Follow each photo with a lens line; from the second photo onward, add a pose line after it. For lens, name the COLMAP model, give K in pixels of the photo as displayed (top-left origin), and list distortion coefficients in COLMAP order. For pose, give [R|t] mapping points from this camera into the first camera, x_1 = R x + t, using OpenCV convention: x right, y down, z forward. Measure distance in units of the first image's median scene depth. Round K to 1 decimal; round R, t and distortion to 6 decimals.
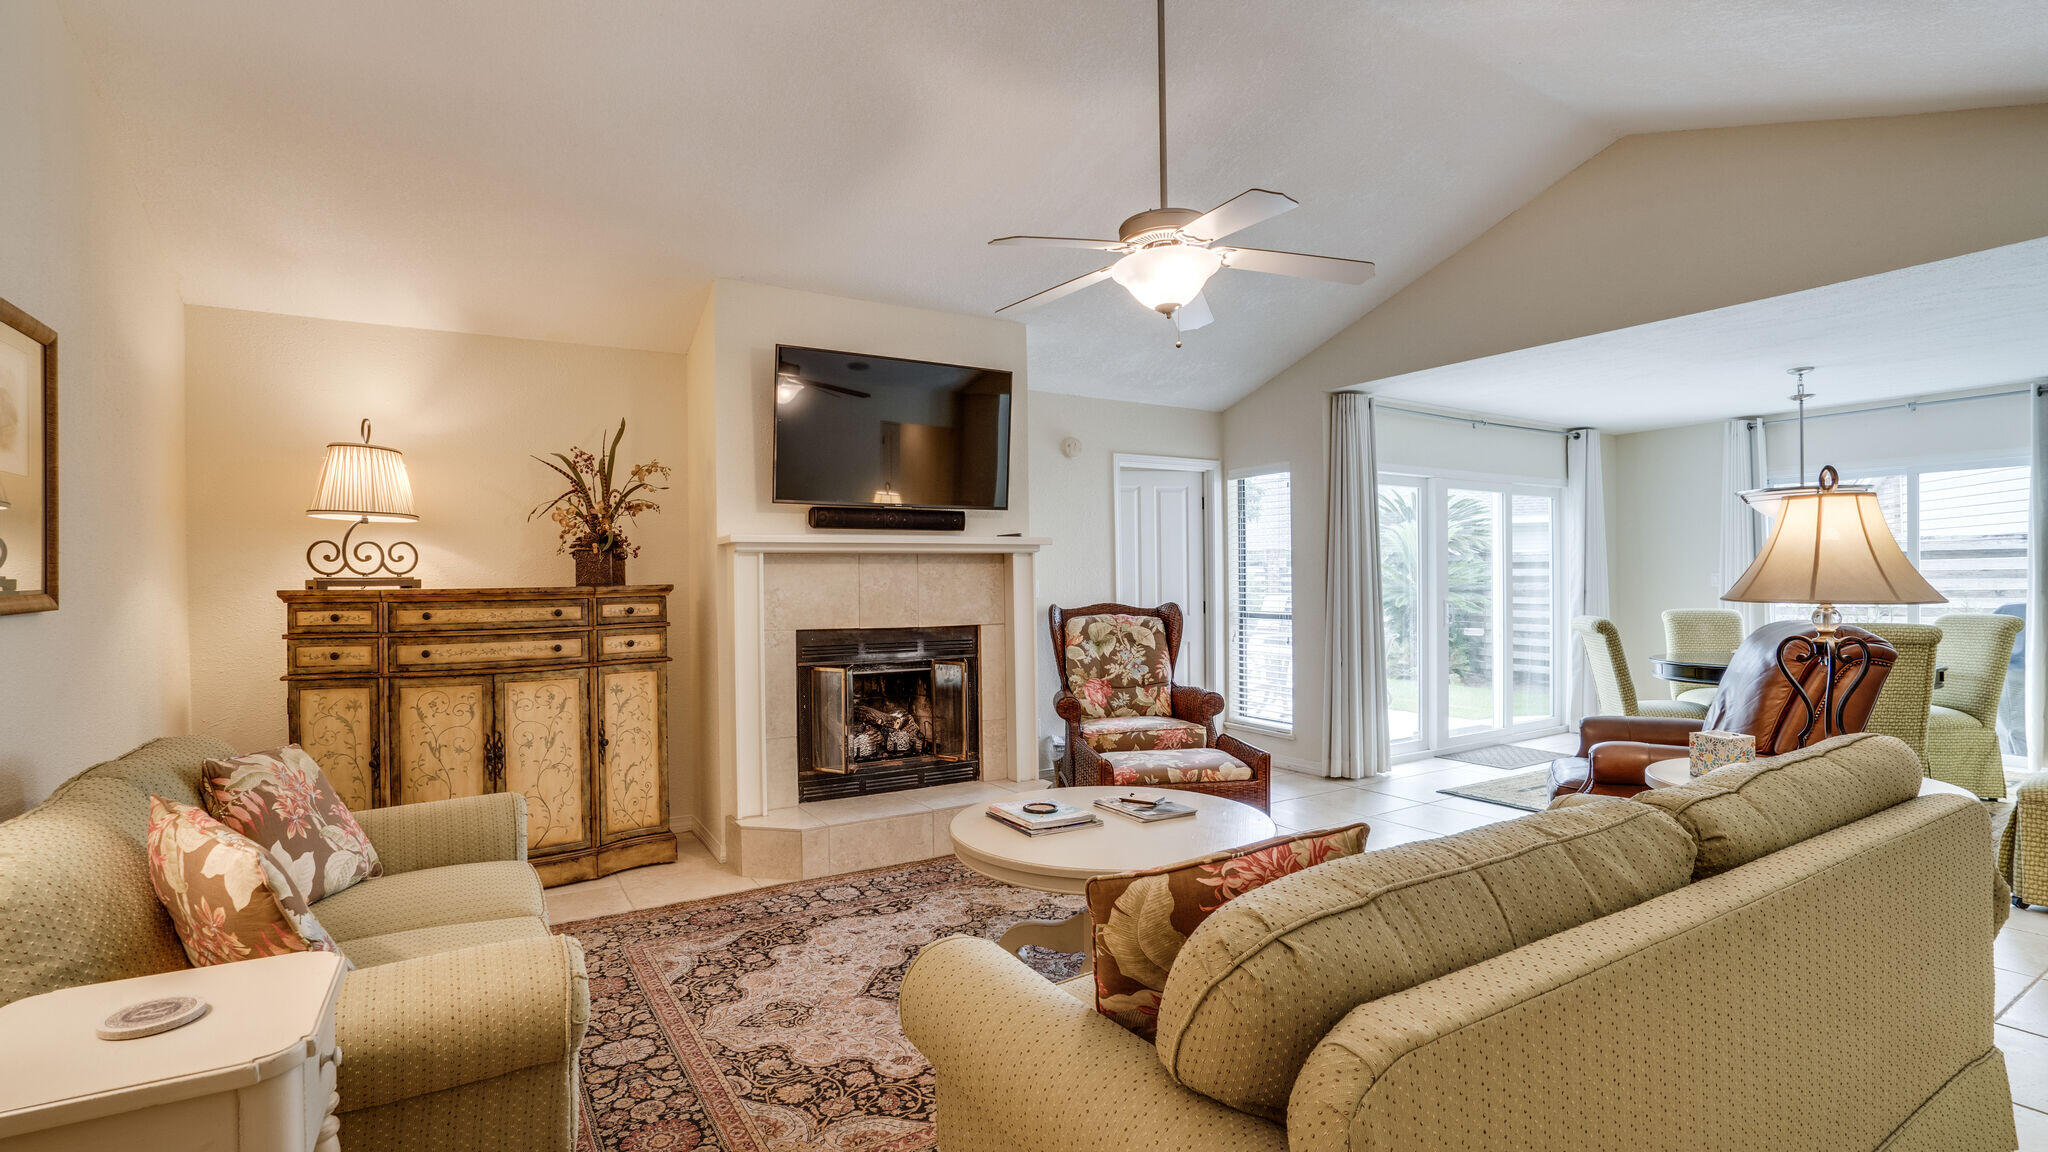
lens RADIAL K [[949.1, 0, 1019.2], [0, 949.1, 580.6], [0, 0, 1]] dist [-0.049397, 0.018444]
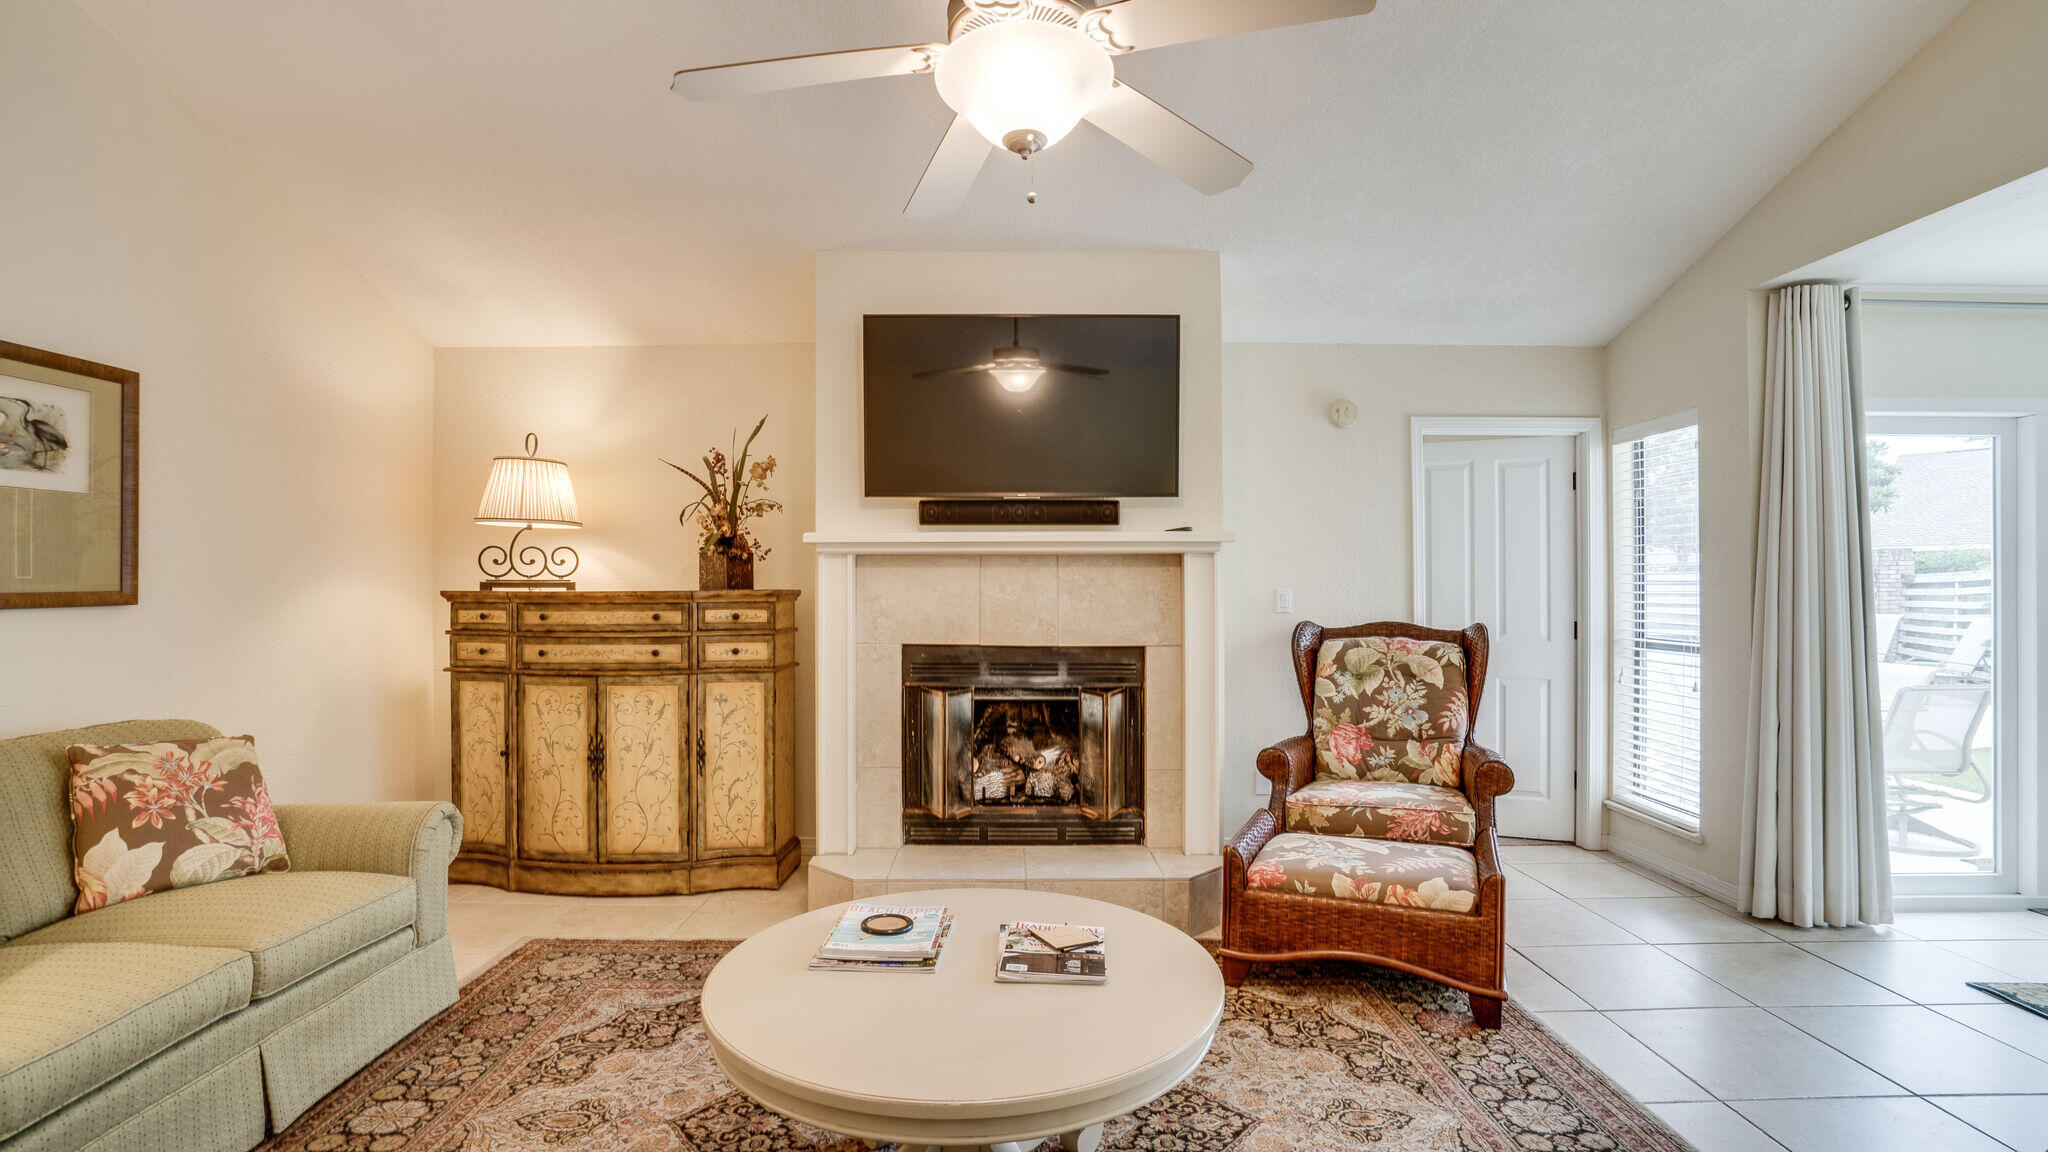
lens RADIAL K [[949.1, 0, 1022.2], [0, 949.1, 578.4], [0, 0, 1]] dist [-0.049397, 0.018444]
pose [[0.857075, 0.004520, -0.515173, 0.307943], [-0.009417, 0.999932, -0.006892, -0.002489], [0.515106, 0.010759, 0.857059, 0.317102]]
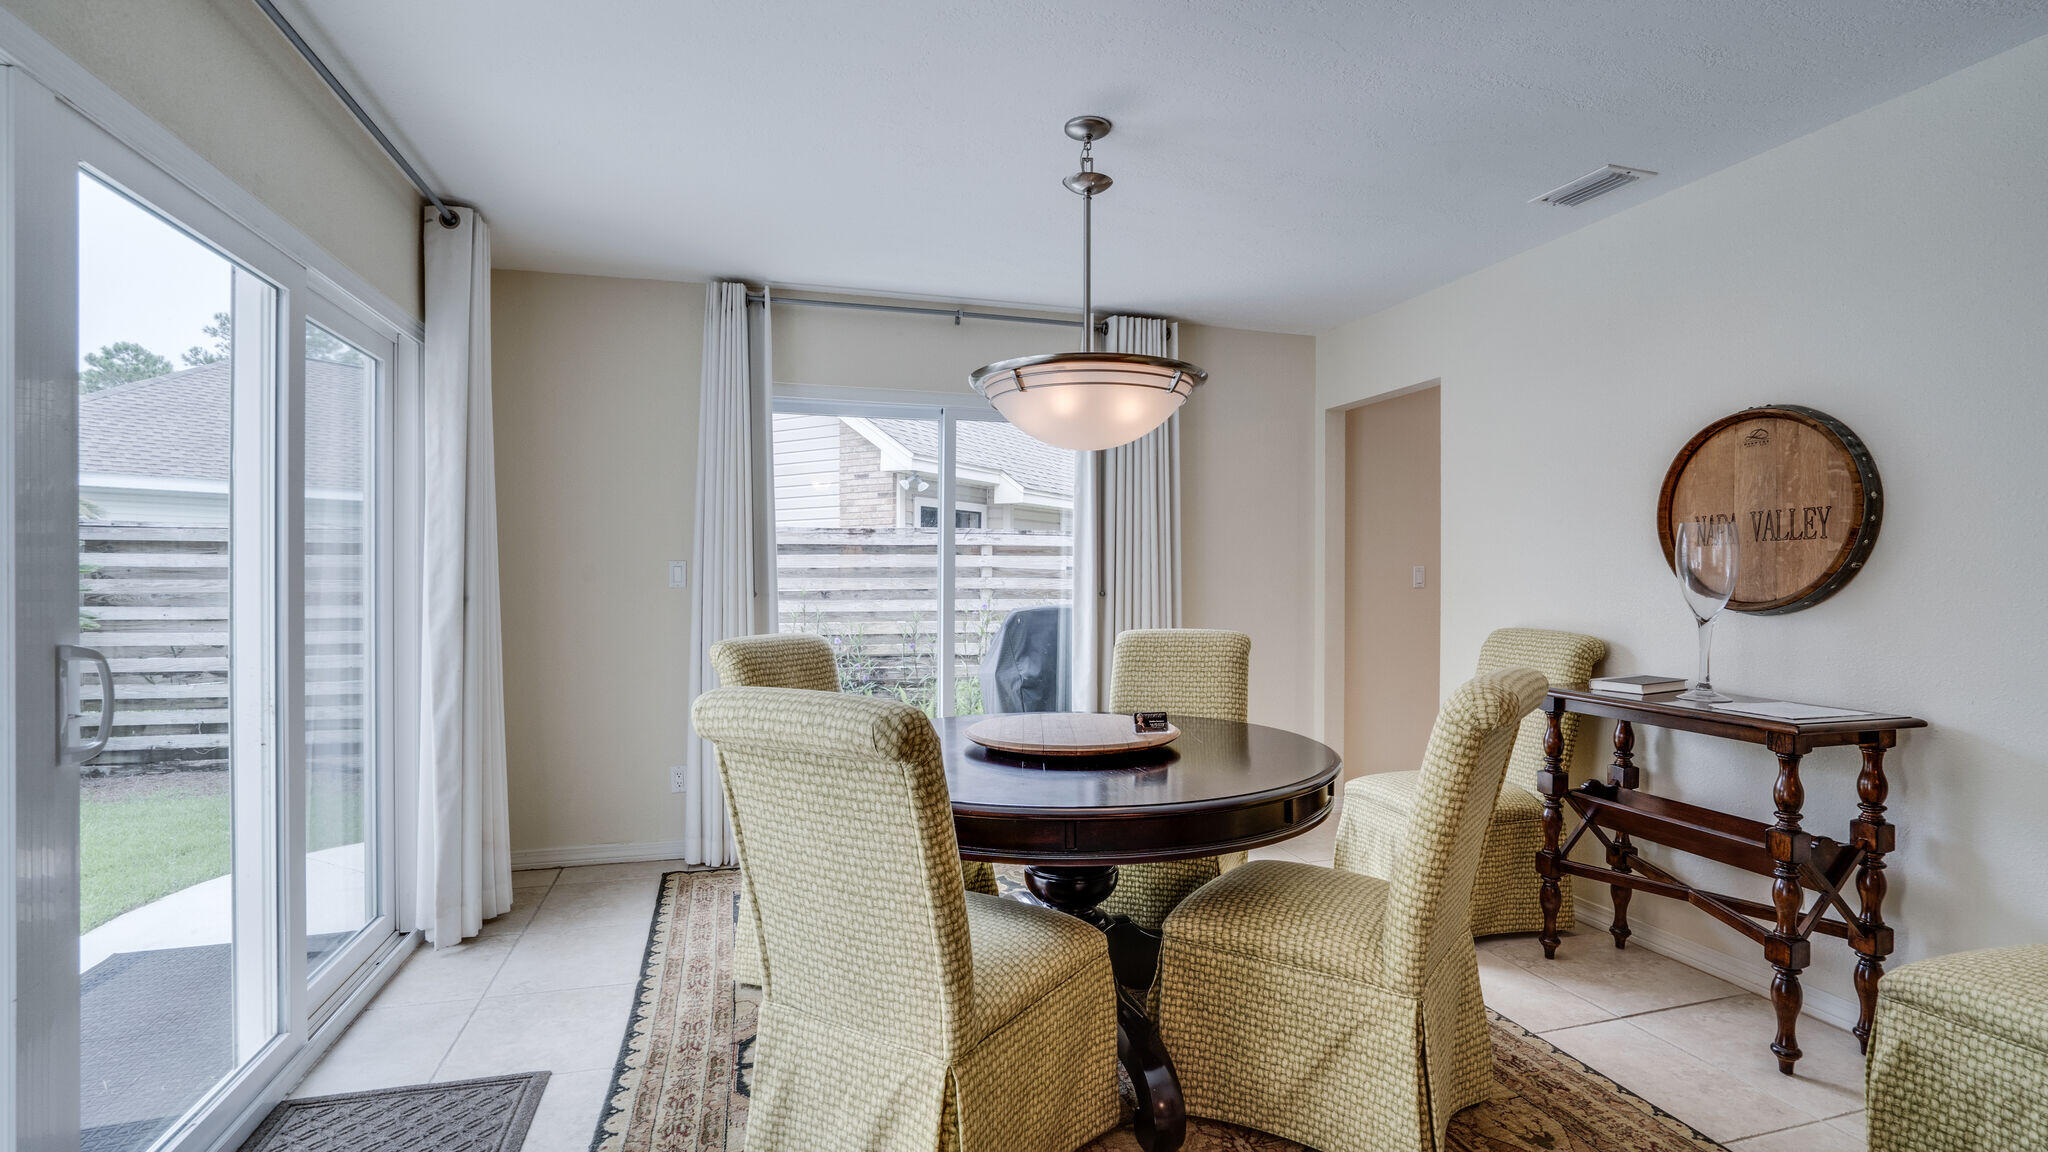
lens RADIAL K [[949.1, 0, 1020.1], [0, 949.1, 578.9], [0, 0, 1]] dist [-0.049397, 0.018444]
pose [[0.257184, 0.008982, 0.966321, 0.437694], [-0.003107, 0.999959, -0.008468, 0.008957], [-0.966357, -0.000825, 0.257201, 1.062078]]
